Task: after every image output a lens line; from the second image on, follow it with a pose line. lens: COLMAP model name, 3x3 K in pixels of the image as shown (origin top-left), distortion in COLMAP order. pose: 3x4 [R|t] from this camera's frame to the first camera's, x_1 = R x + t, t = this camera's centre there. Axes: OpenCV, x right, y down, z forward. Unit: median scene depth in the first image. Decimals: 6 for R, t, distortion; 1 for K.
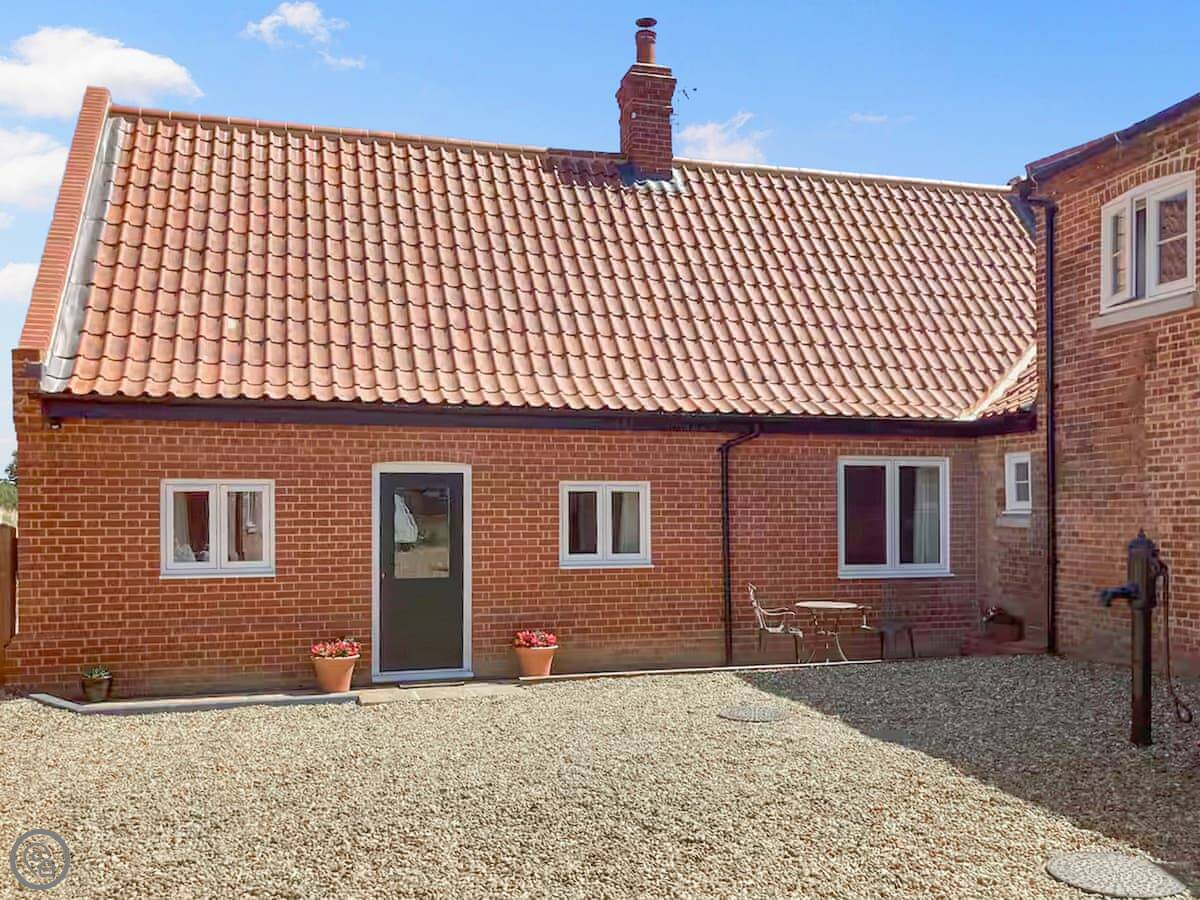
lens RADIAL K [[1077.1, 0, 600.0], [0, 1077.1, 450.0], [0, 0, 1]] dist [0.045834, -0.175531]
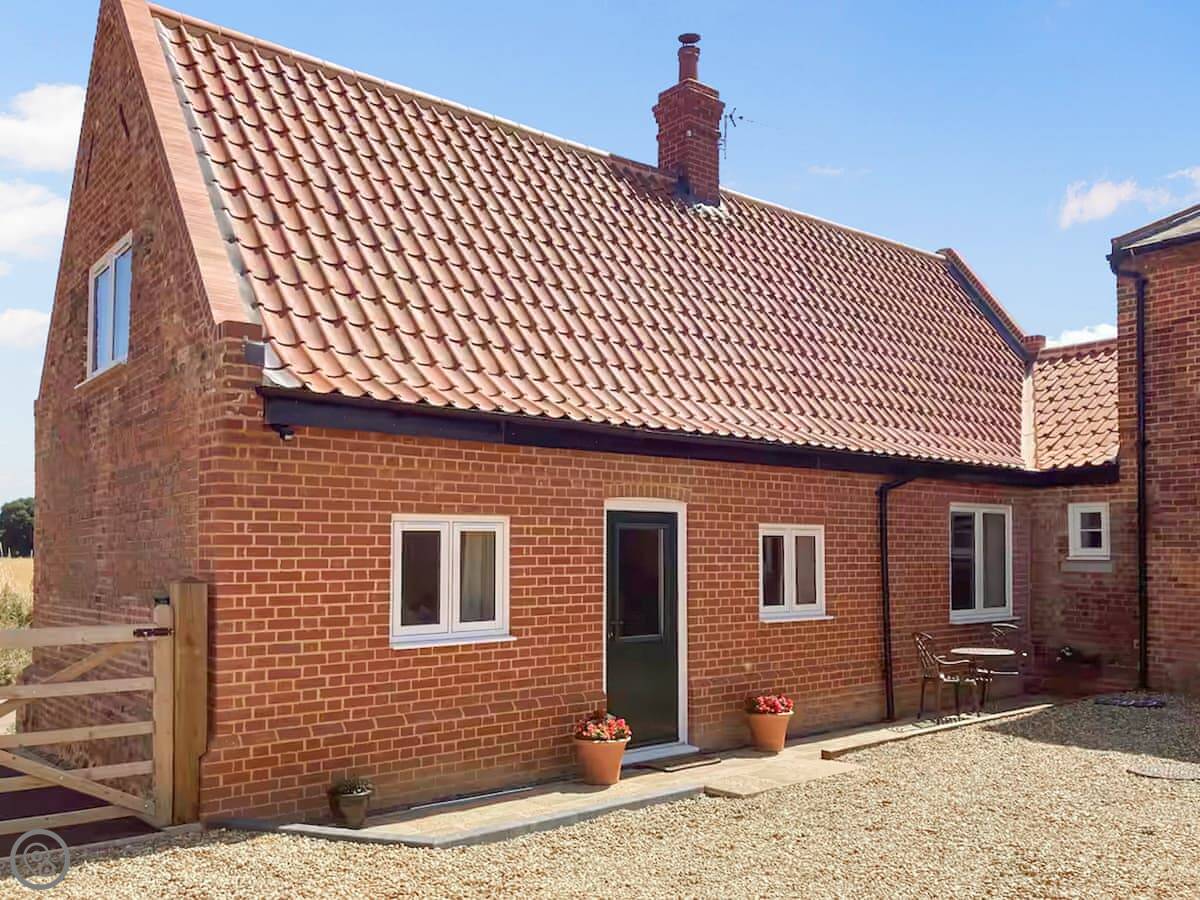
lens RADIAL K [[1077.1, 0, 600.0], [0, 1077.1, 450.0], [0, 0, 1]] dist [0.045834, -0.175531]
pose [[0.907434, 0.042719, 0.418017, -0.537370], [-0.026784, 0.998676, -0.043917, 0.010878], [-0.419340, 0.028655, 0.907377, 0.242051]]
